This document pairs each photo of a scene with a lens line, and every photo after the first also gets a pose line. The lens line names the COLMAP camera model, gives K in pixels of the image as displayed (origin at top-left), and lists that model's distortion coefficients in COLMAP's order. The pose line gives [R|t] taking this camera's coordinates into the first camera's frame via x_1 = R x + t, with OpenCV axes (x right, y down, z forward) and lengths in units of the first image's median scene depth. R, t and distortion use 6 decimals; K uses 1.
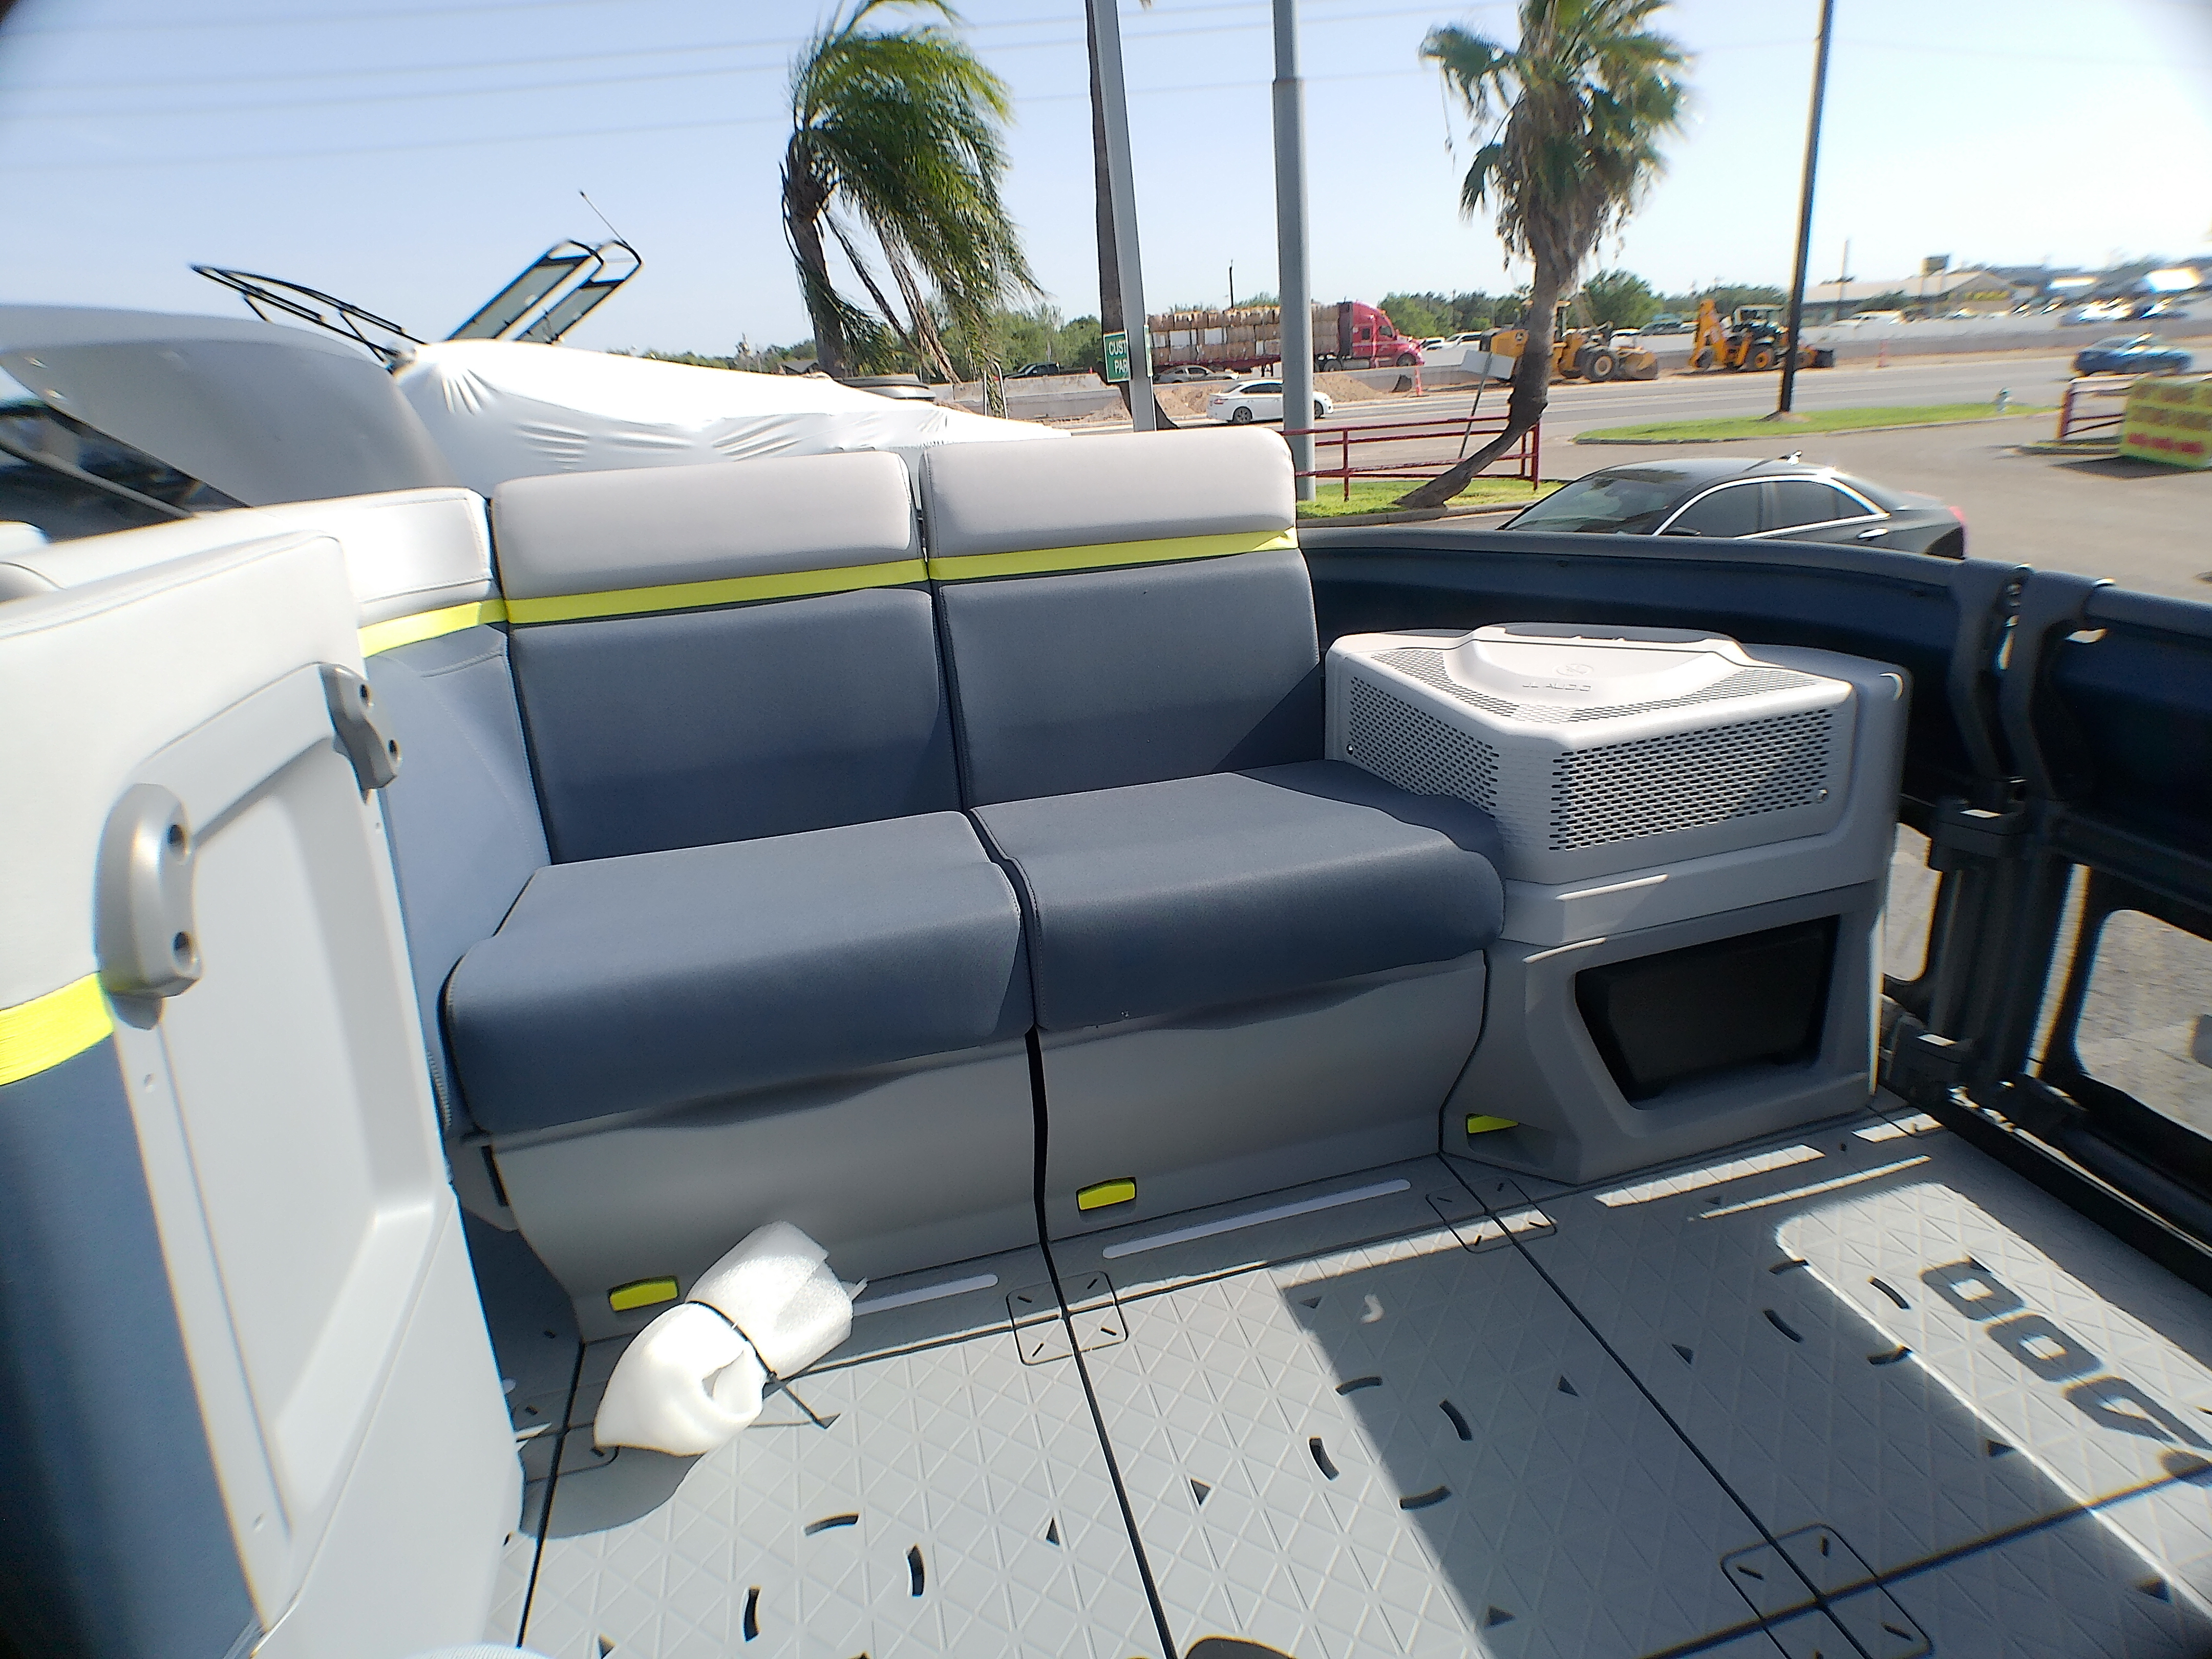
lens RADIAL K [[1195.0, 0, 1137.5], [0, 1195.0, 837.8], [0, 0, 1]] dist [-0.036480, 0.000904]
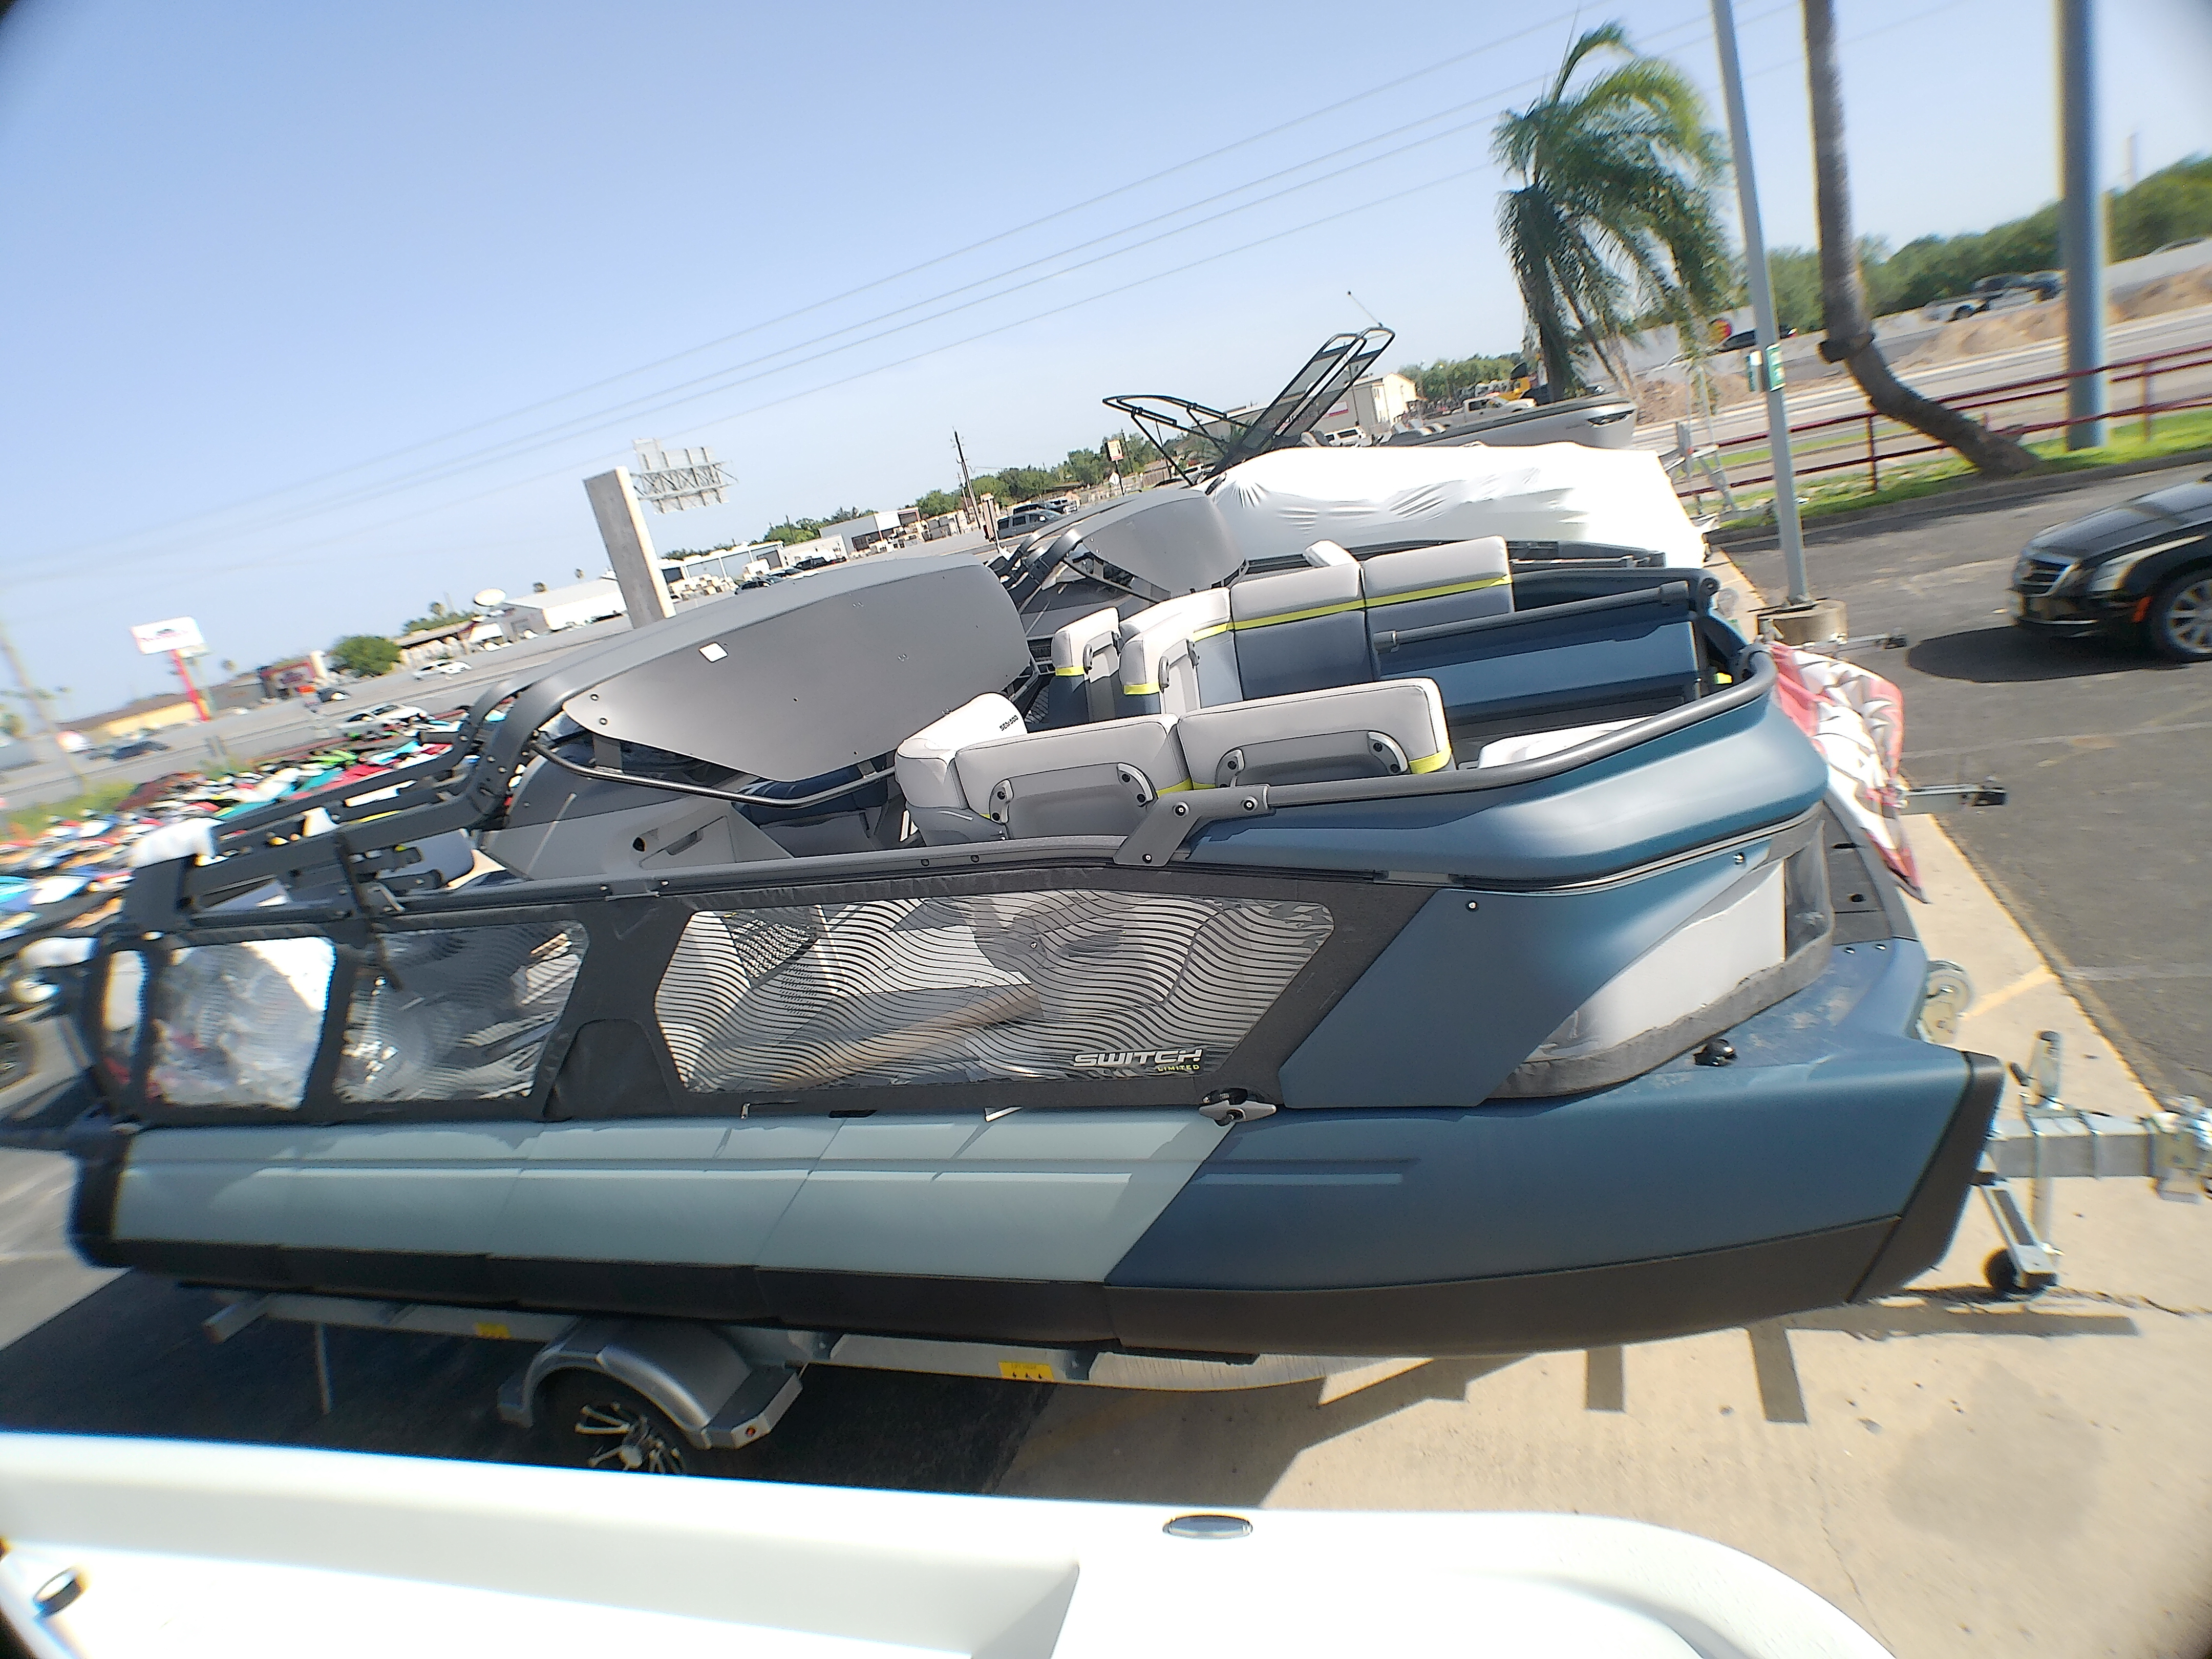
lens RADIAL K [[1193.7, 0, 1119.7], [0, 1193.7, 838.1], [0, 0, 1]] dist [-0.052366, 0.014137]
pose [[0.801769, 0.047163, -0.595770, 0.137444], [-0.043720, 0.998839, 0.020234, 0.038866], [0.596032, 0.009824, 0.802900, -0.207945]]
